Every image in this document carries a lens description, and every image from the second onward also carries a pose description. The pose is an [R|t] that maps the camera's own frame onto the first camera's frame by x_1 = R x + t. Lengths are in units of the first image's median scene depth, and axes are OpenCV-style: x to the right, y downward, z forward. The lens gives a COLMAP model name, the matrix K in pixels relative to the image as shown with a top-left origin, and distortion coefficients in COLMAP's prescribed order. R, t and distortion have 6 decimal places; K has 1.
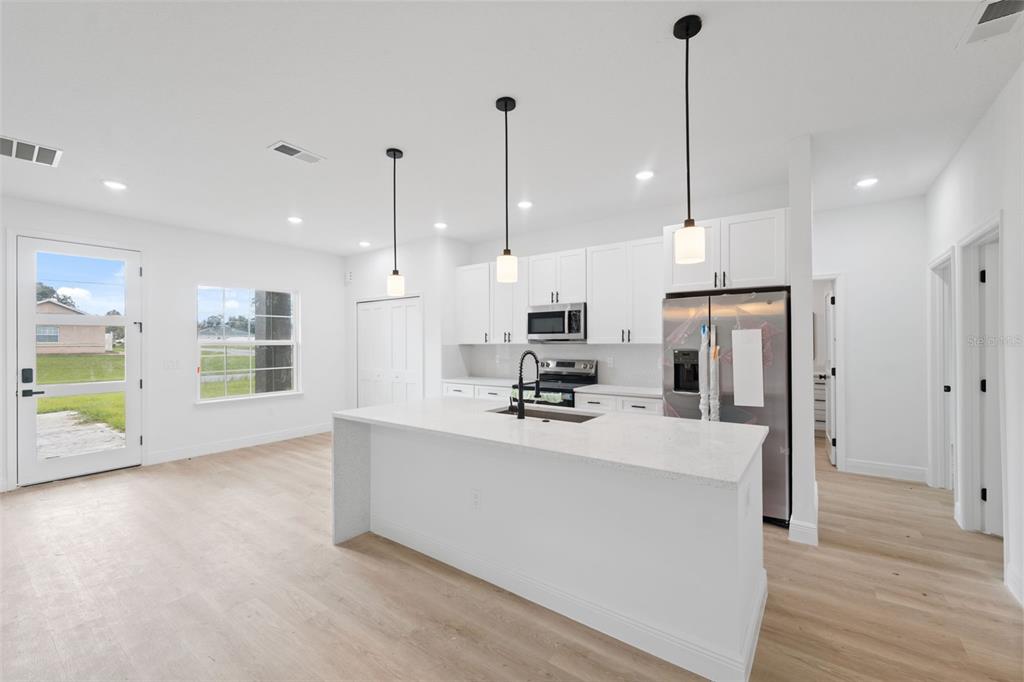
lens RADIAL K [[418.3, 0, 510.7], [0, 418.3, 338.1], [0, 0, 1]] dist [-0.001637, -0.000256]
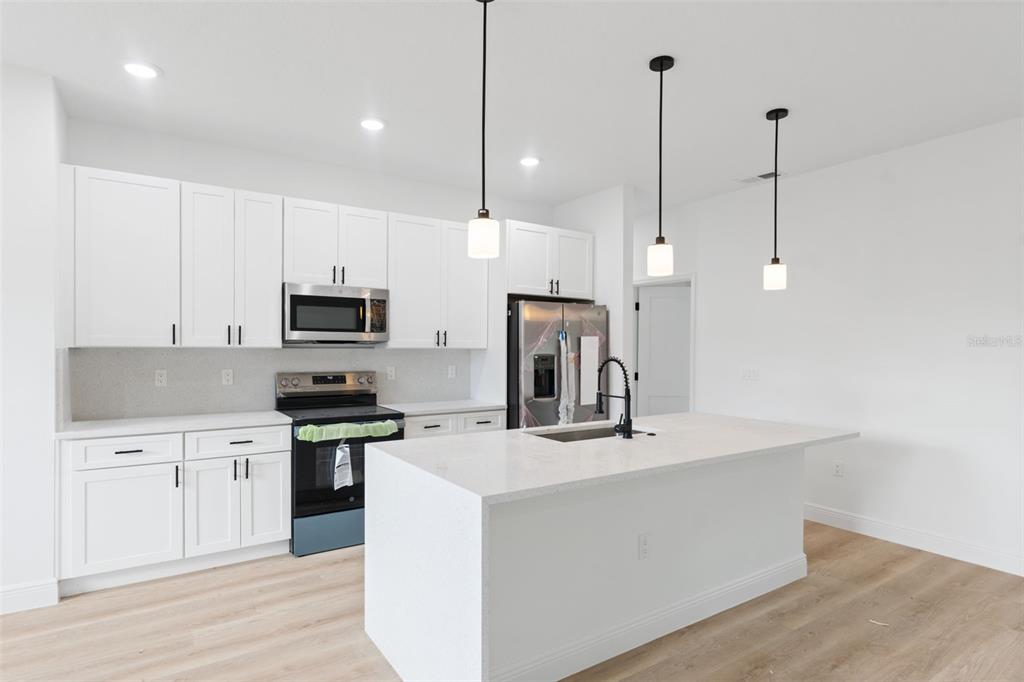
lens RADIAL K [[548.0, 0, 512.0], [0, 548.0, 350.3], [0, 0, 1]] dist [0.001333, 0.000131]
pose [[0.338090, 0.000460, 0.941114, -0.773686], [-0.017897, 0.999822, 0.005941, 0.010047], [-0.940944, -0.018851, 0.338038, 0.606828]]
